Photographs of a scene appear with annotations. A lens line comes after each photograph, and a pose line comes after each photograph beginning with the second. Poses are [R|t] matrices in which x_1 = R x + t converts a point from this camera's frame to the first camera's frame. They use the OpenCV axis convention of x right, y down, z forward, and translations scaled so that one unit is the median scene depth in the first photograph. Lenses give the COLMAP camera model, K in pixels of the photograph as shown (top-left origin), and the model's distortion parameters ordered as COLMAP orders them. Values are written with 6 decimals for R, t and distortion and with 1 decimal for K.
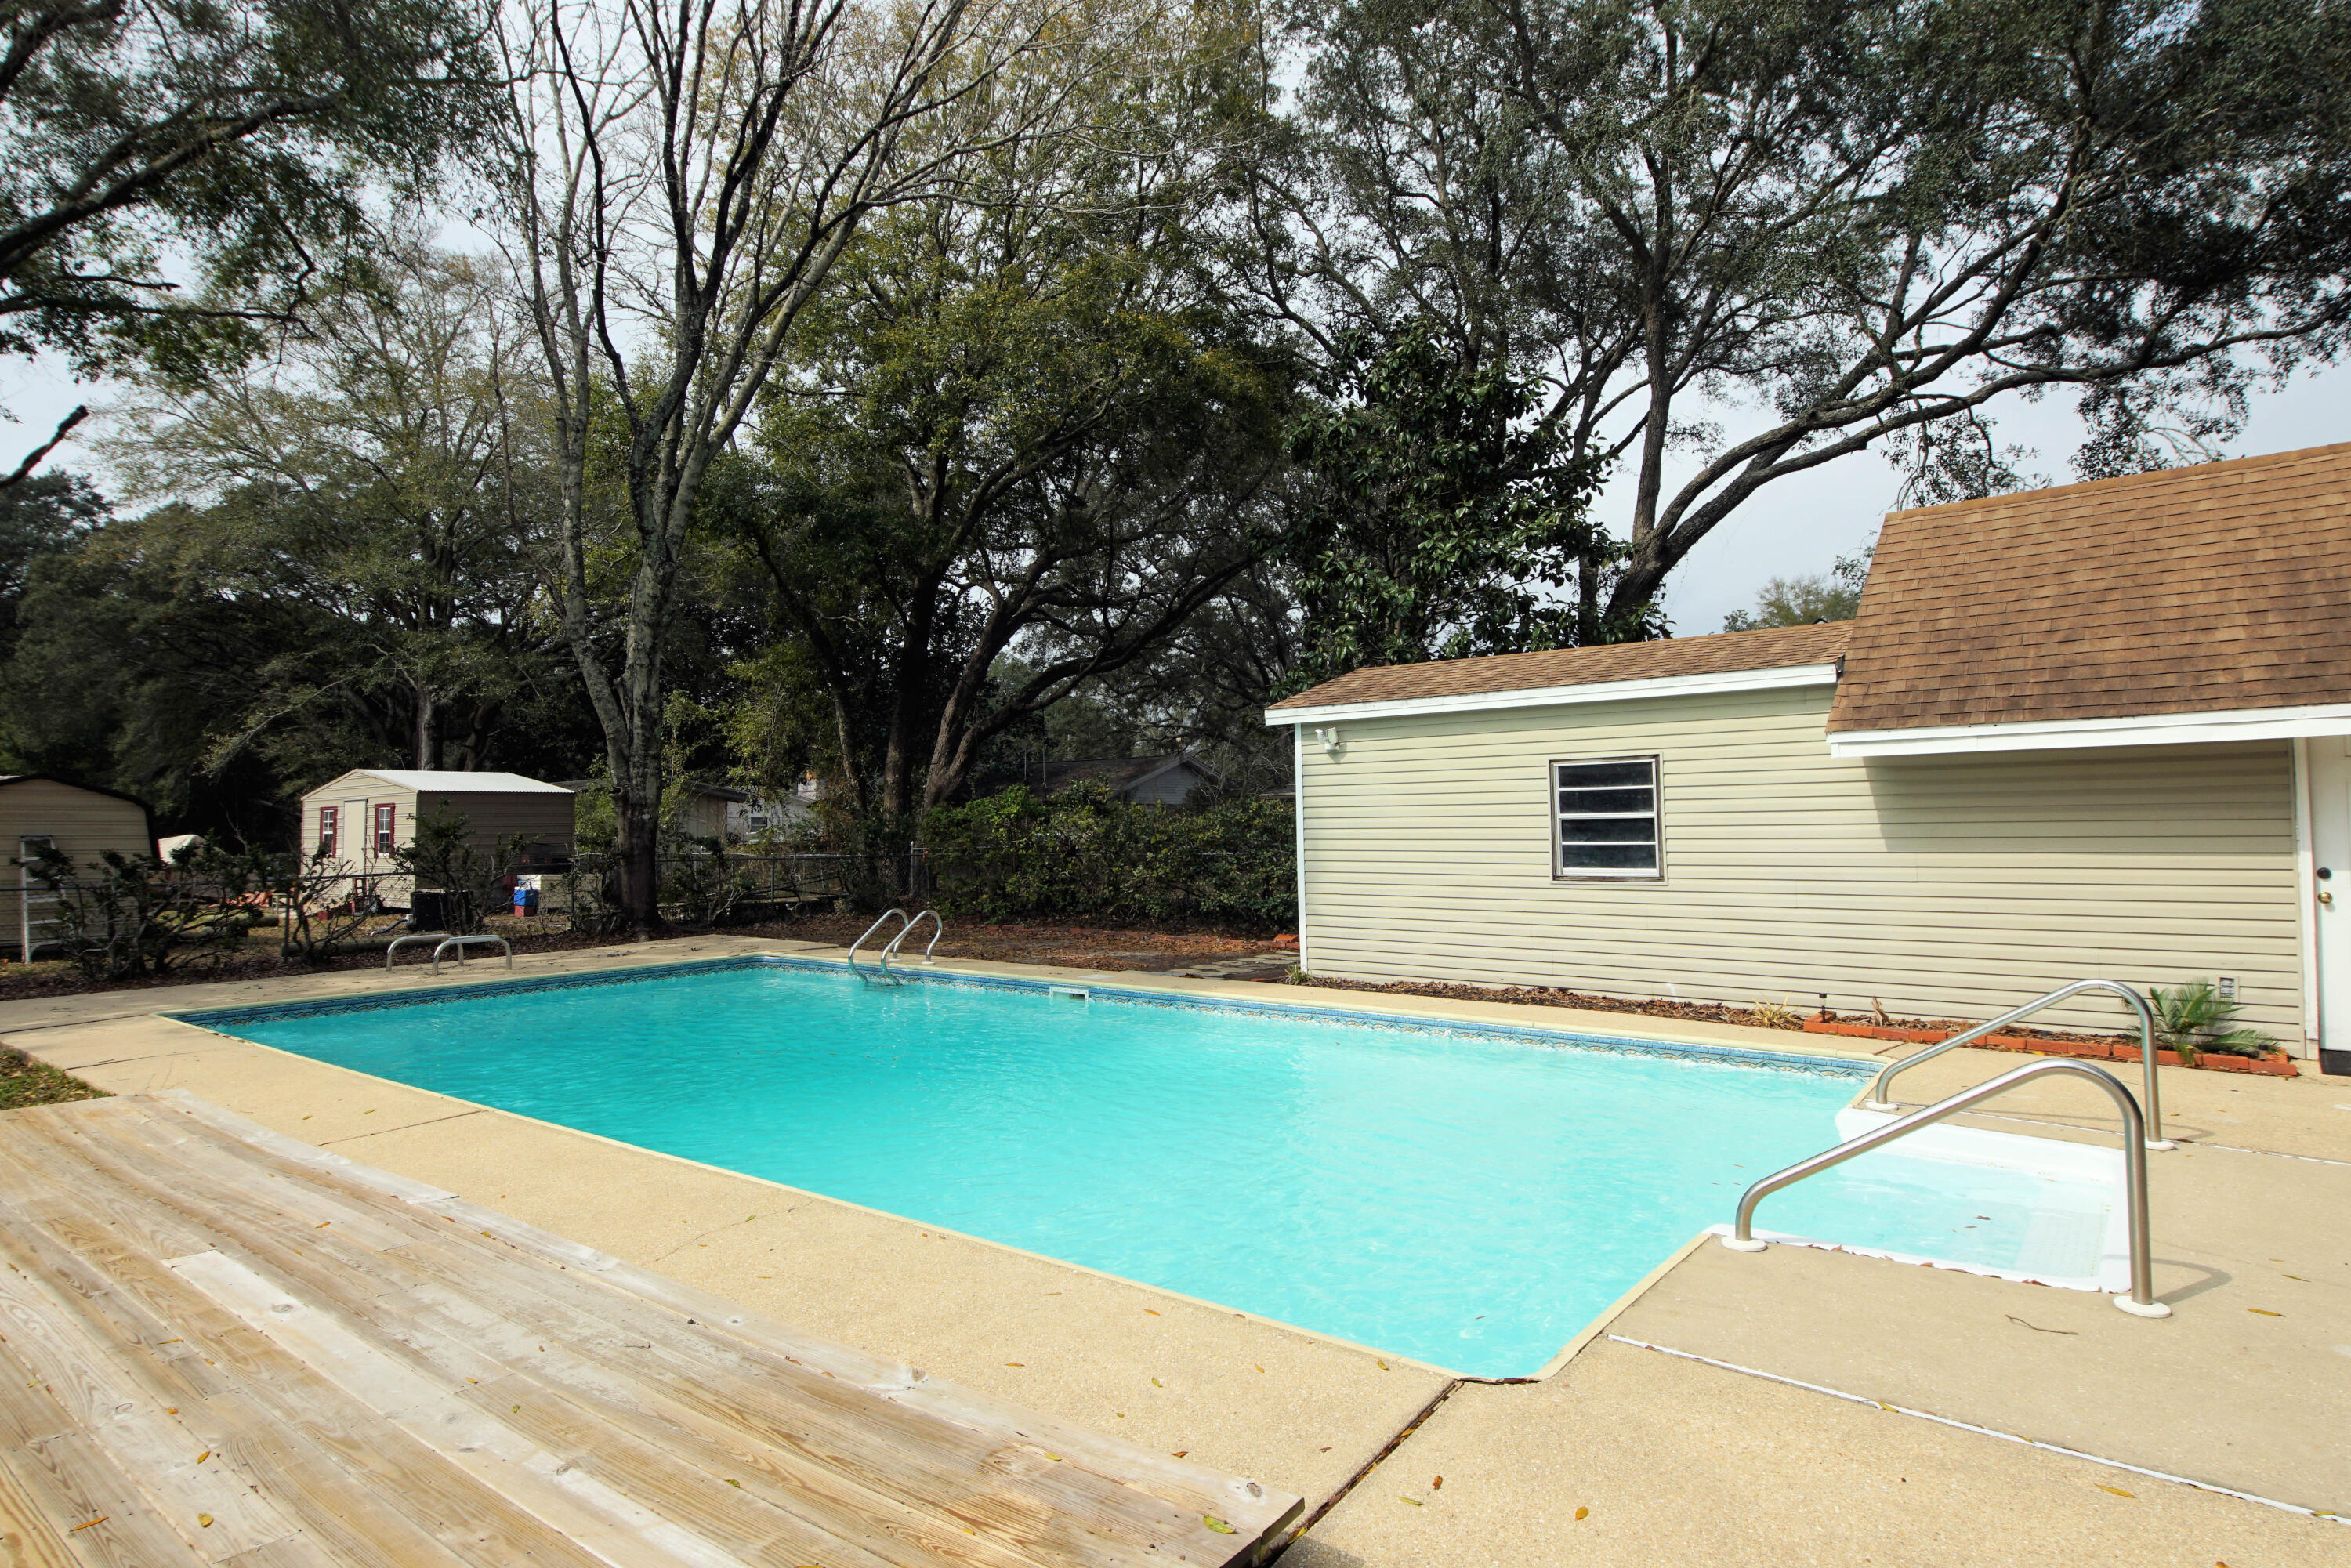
lens RADIAL K [[1258.5, 0, 1154.6], [0, 1258.5, 777.2], [0, 0, 1]] dist [0.037934, -0.035696]
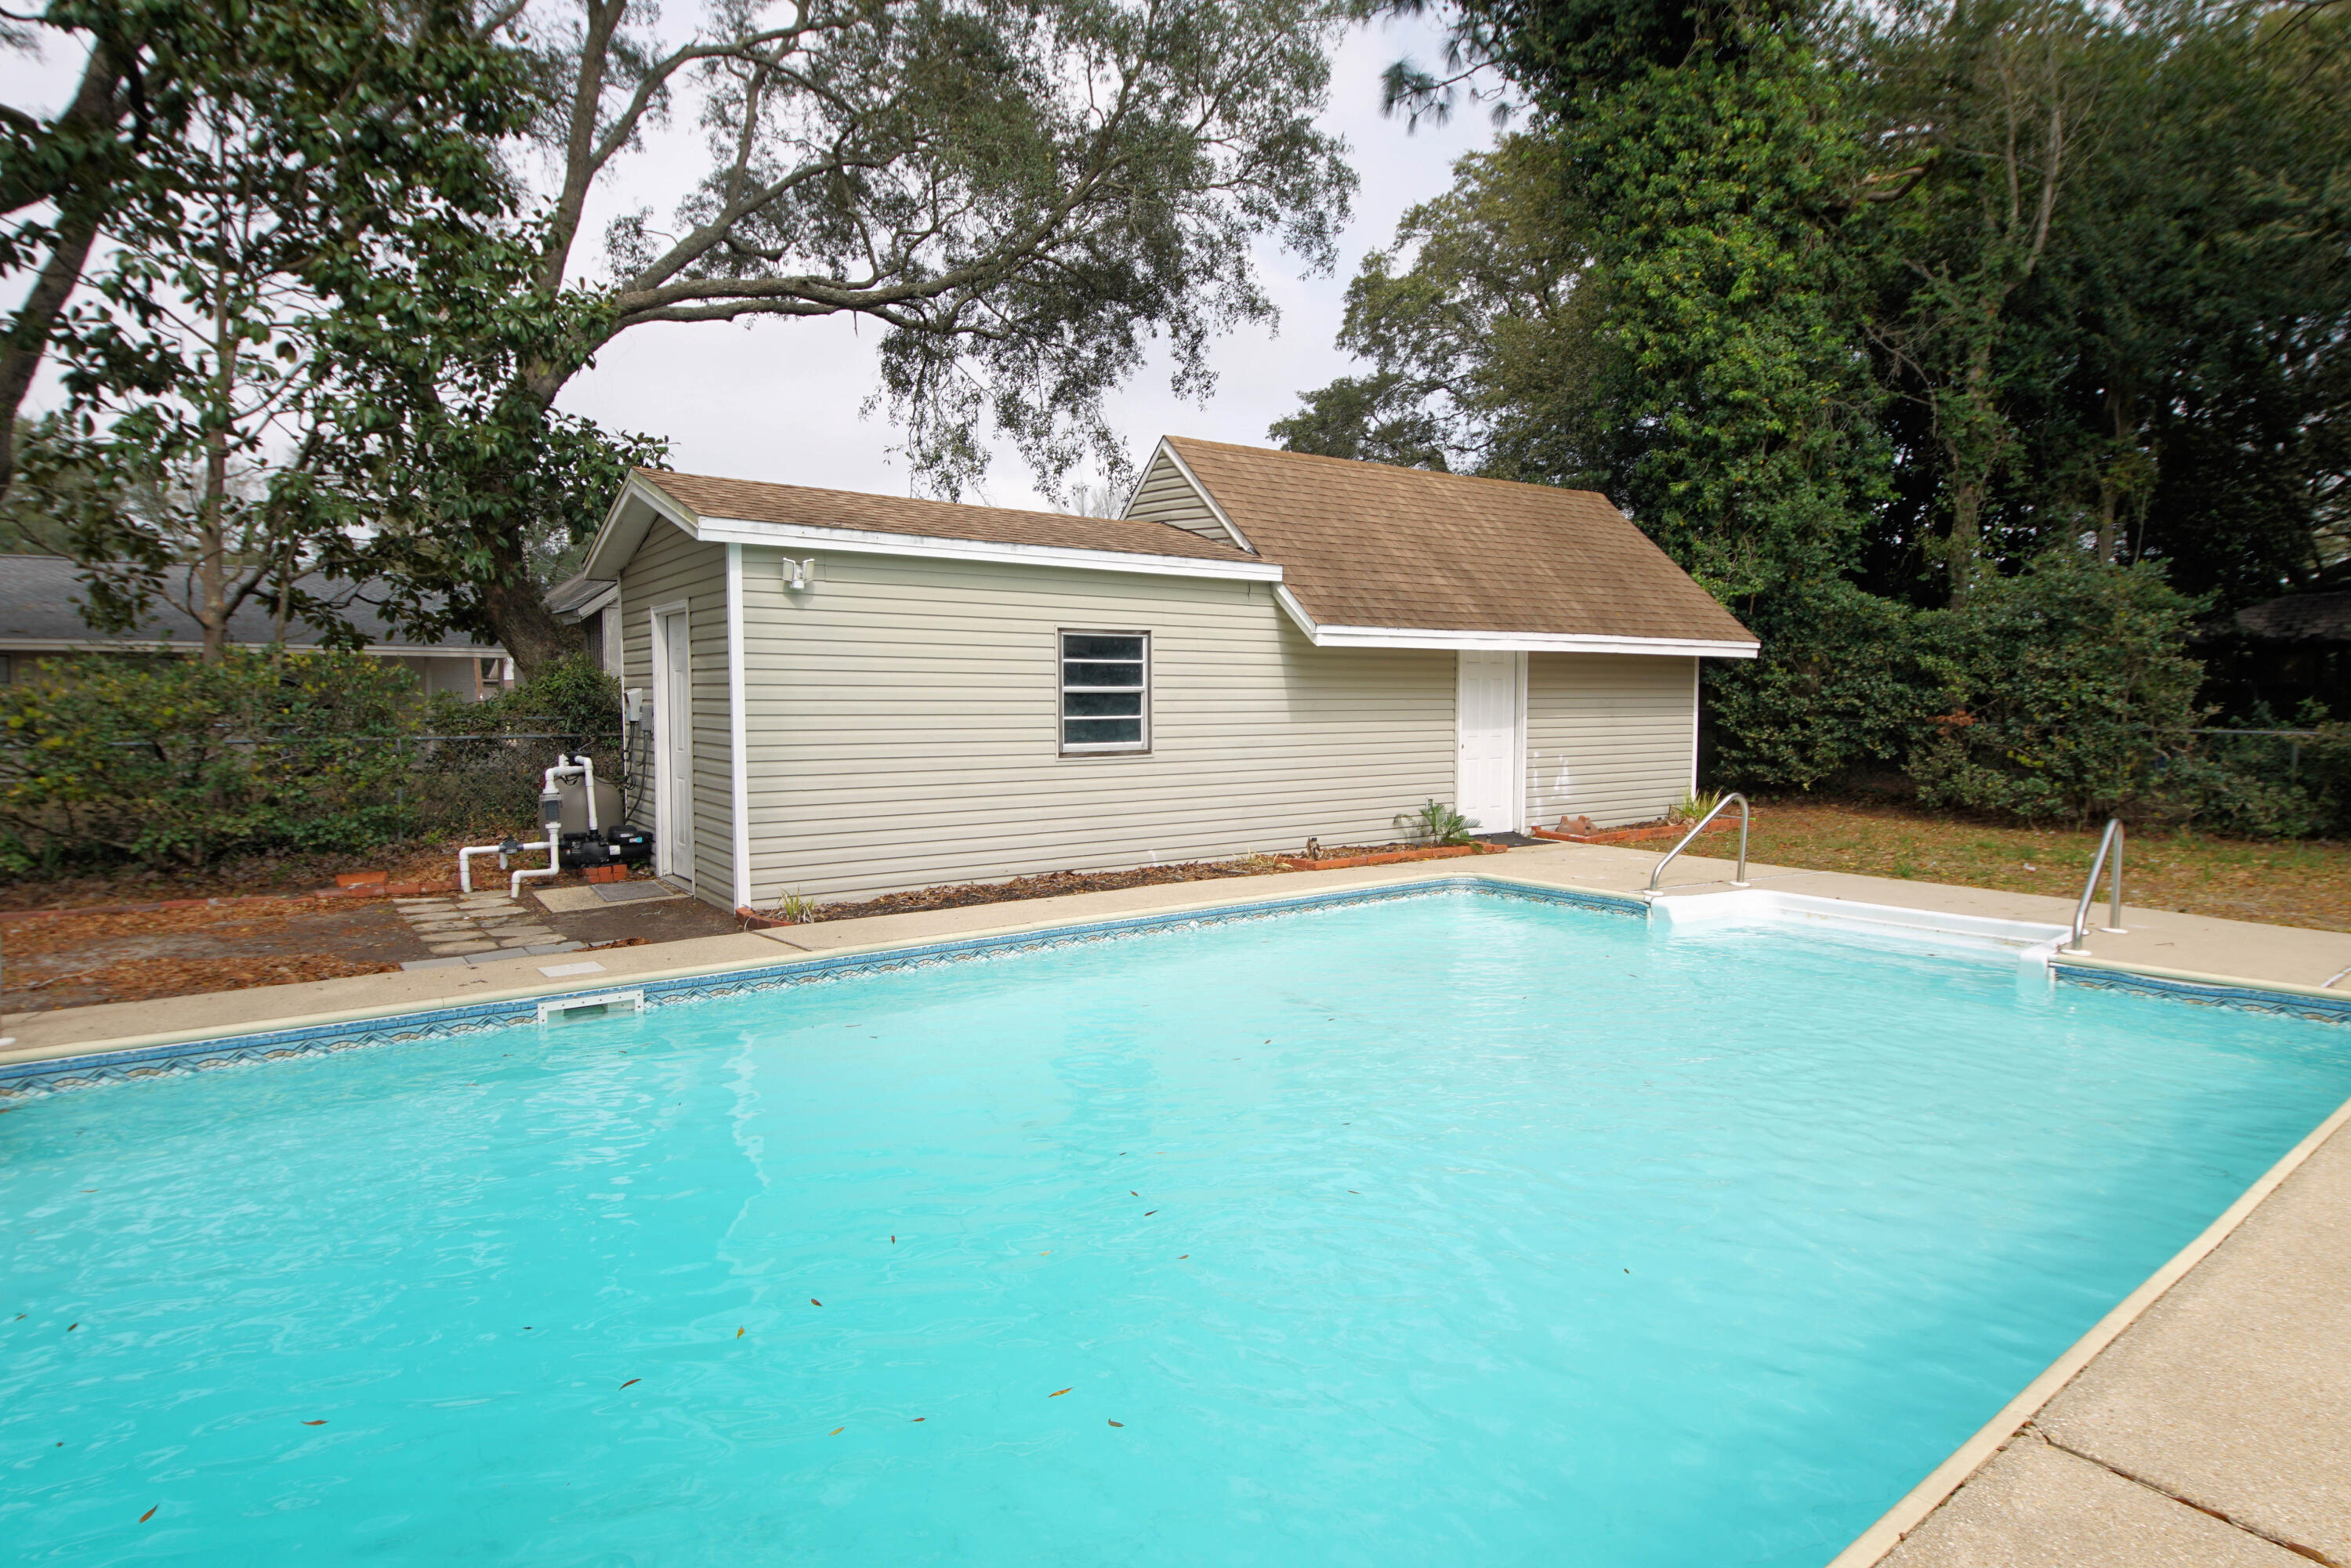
lens RADIAL K [[1258.5, 0, 1154.6], [0, 1258.5, 777.2], [0, 0, 1]] dist [0.037934, -0.035696]
pose [[0.247733, -0.050195, 0.967527, -0.445142], [-0.042755, 0.997118, 0.062678, 0.027269], [-0.967885, -0.056894, 0.244873, 0.552109]]
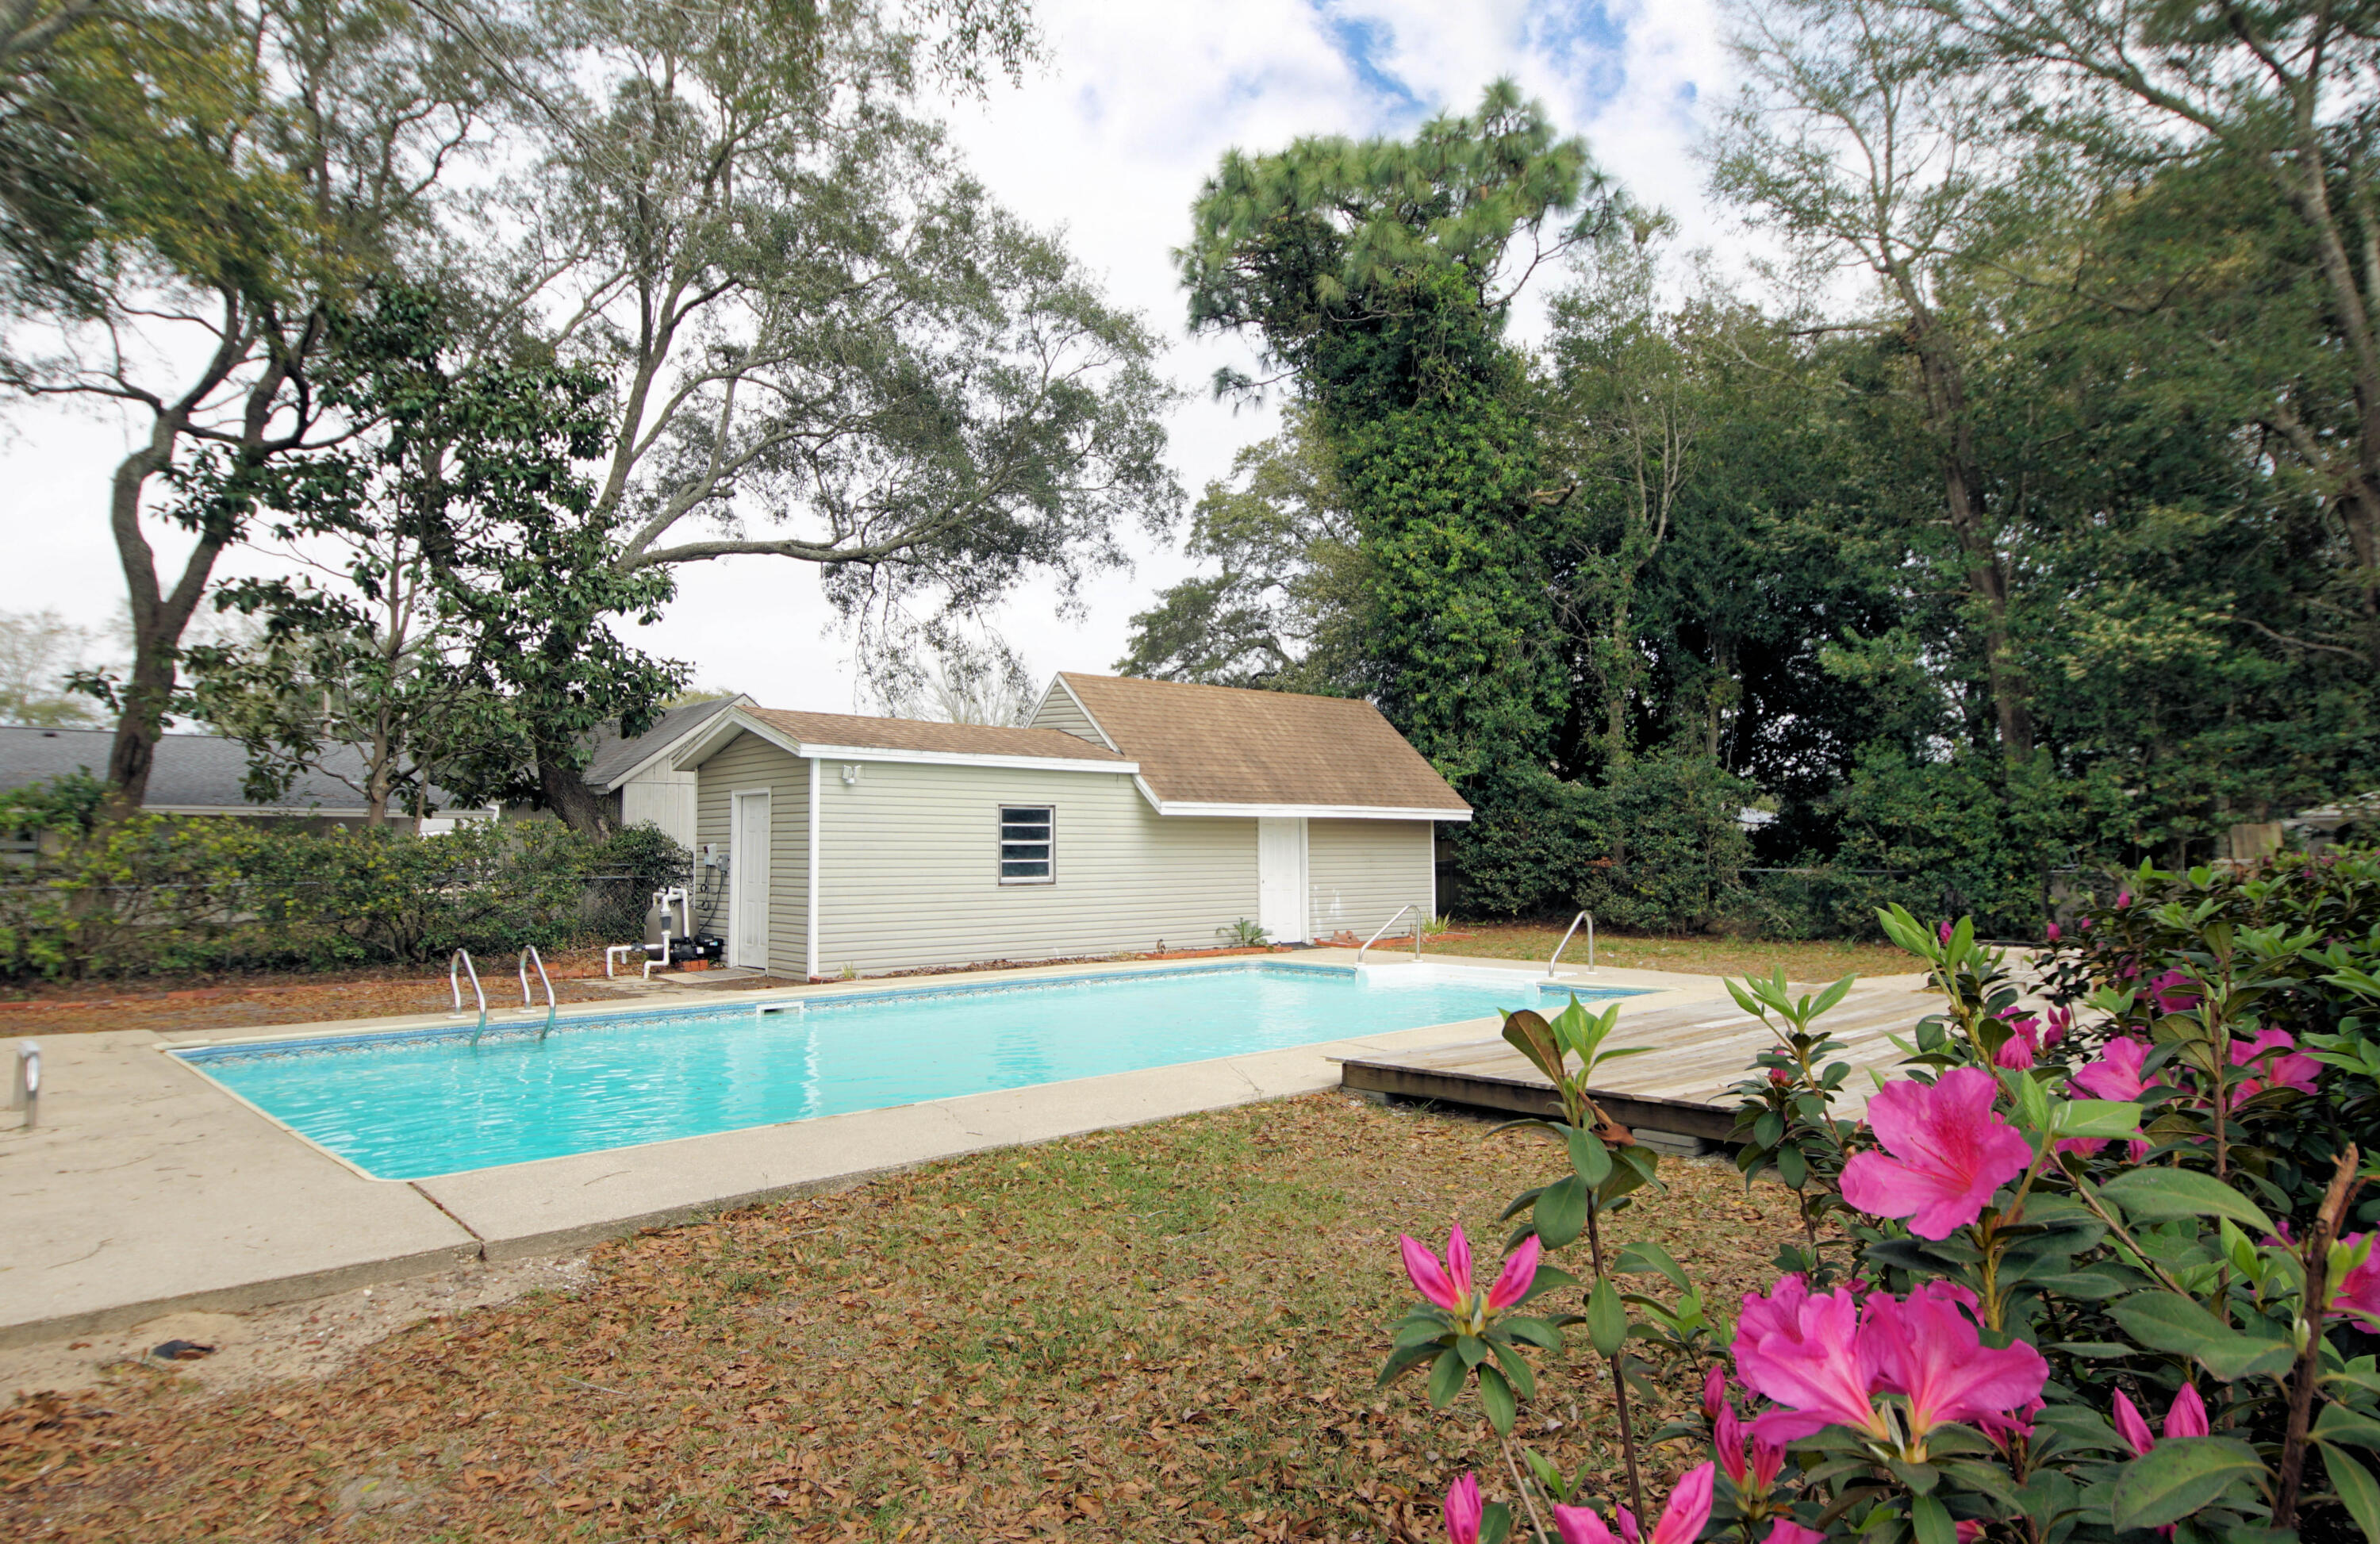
lens RADIAL K [[1354.5, 0, 1153.8], [0, 1354.5, 768.8], [0, 0, 1]] dist [0.038148, -0.041546]
pose [[0.142329, 0.071998, 0.987197, -0.959946], [-0.038877, 0.996988, -0.067107, 0.034881], [-0.989056, -0.028828, 0.144700, 0.469323]]
